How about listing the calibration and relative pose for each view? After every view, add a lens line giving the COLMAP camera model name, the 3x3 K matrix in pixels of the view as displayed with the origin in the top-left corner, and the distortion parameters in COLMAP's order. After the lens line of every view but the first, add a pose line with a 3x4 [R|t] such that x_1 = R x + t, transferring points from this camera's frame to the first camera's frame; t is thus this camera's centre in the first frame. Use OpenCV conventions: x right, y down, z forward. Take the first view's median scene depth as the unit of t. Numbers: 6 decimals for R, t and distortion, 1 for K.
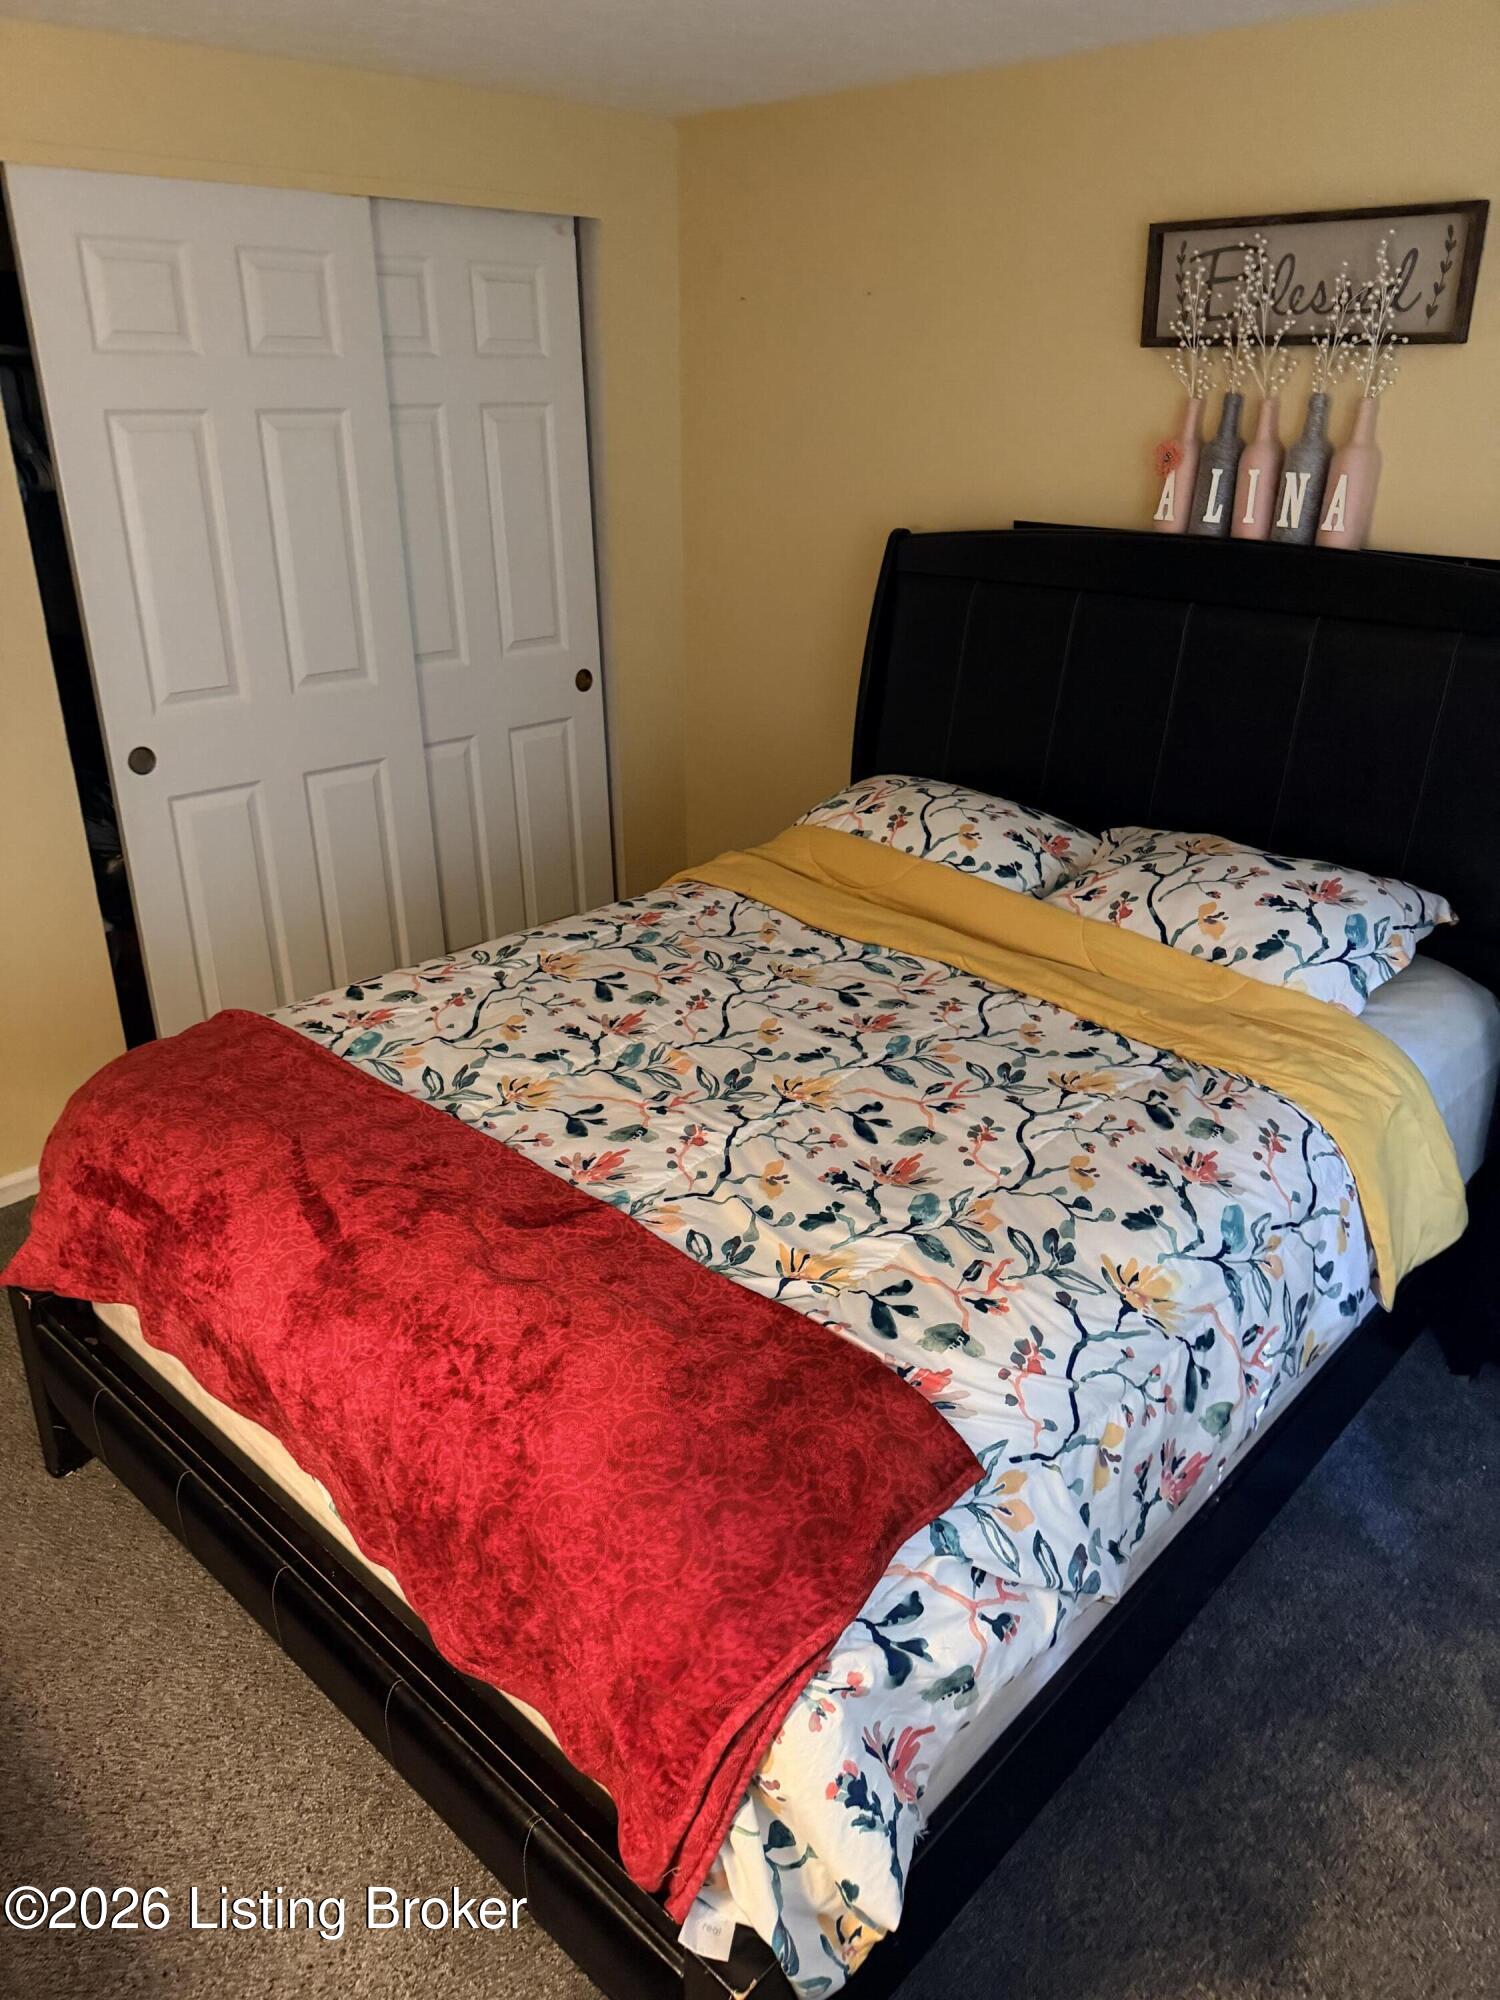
lens RADIAL K [[1412.8, 0, 774.5], [0, 1412.8, 994.9], [0, 0, 1]] dist [0.166855, -0.314482]
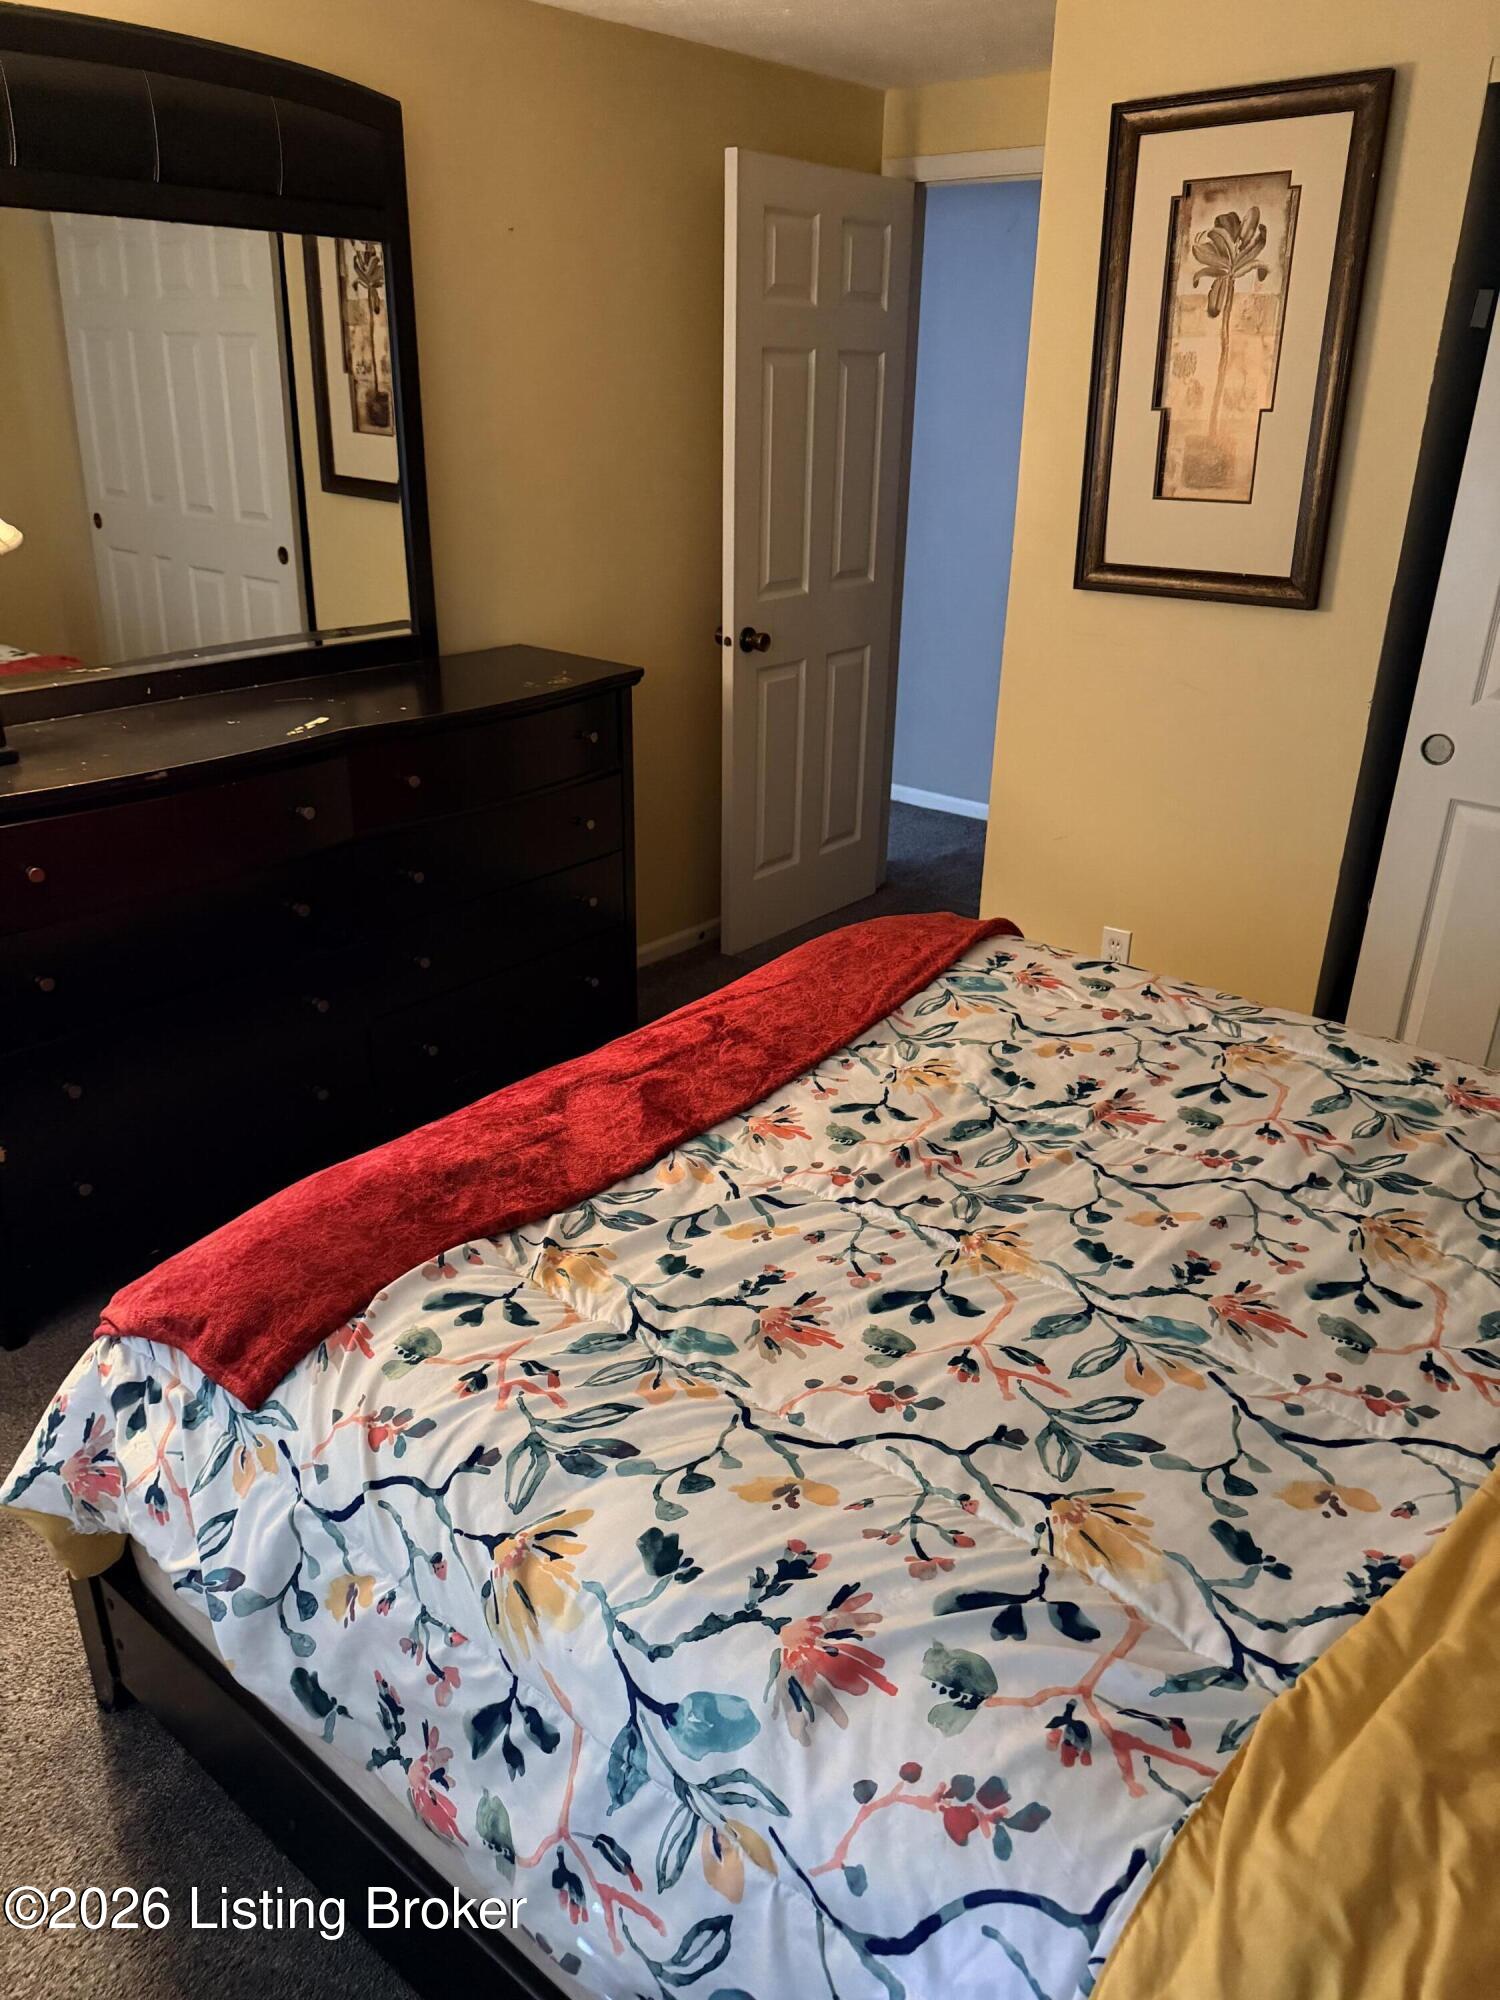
lens RADIAL K [[1412.8, 0, 774.5], [0, 1412.8, 994.9], [0, 0, 1]] dist [0.166855, -0.314482]
pose [[0.049665, 0.394411, -0.917591, 0.637111], [-0.408311, 0.846462, 0.341737, -0.247810], [0.911491, 0.357690, 0.203082, 0.705358]]
